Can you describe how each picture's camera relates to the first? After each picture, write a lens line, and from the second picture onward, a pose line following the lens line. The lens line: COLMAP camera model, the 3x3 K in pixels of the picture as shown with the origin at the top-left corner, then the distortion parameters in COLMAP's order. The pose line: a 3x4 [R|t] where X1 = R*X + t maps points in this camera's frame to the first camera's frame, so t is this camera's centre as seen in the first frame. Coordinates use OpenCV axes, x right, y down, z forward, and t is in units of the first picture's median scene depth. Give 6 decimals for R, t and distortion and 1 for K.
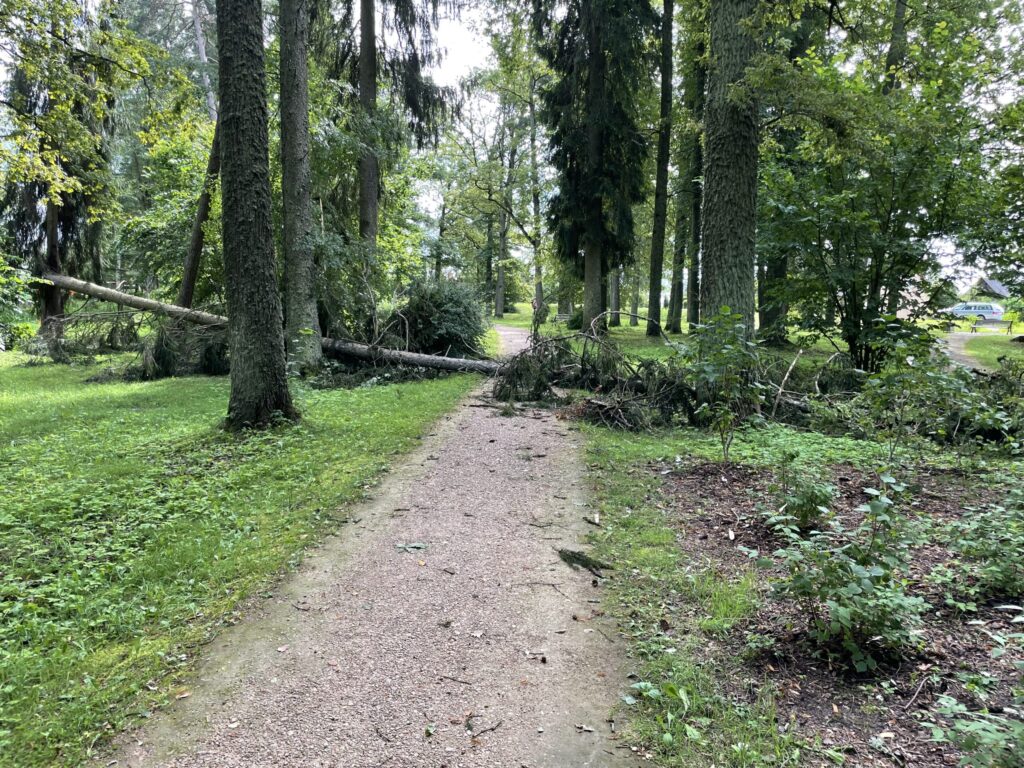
lens RADIAL K [[767.3, 0, 512.0], [0, 767.3, 384.0], [0, 0, 1]] dist [0.000922, -0.000056]
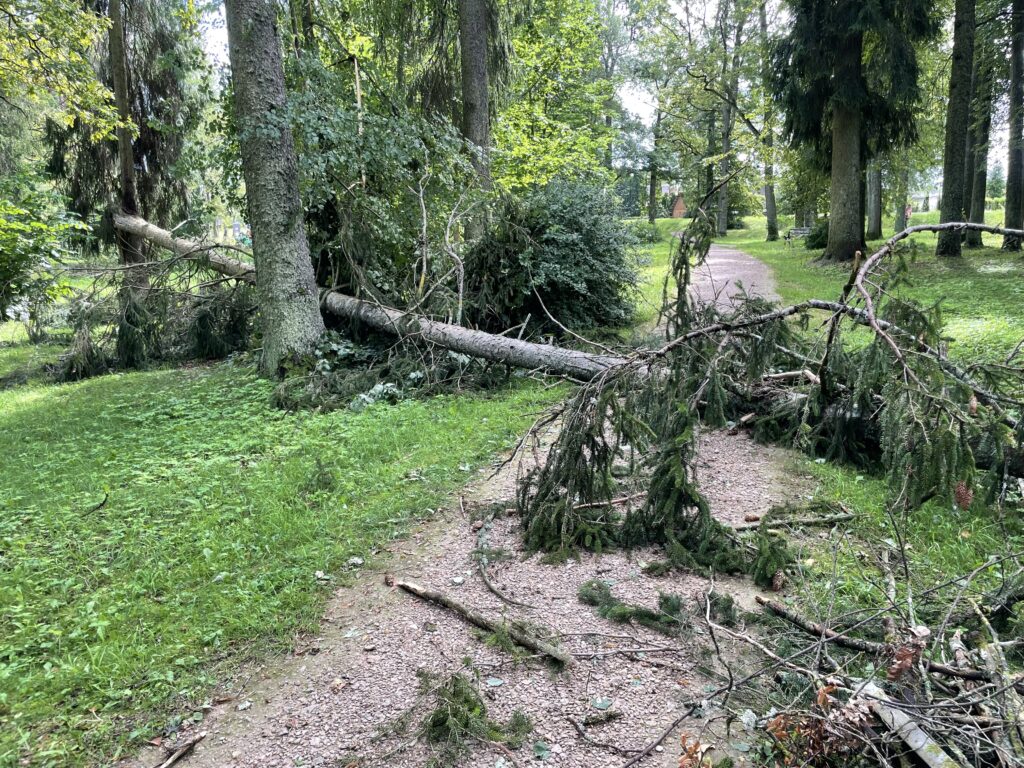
lens RADIAL K [[814.5, 0, 512.0], [0, 814.5, 384.0], [0, 0, 1]] dist [0.045951, -0.000757]
pose [[0.961951, -0.008012, -0.273105, 0.010050], [0.031750, 0.996076, 0.082613, -0.010351], [0.271372, -0.088141, 0.958430, 0.104996]]
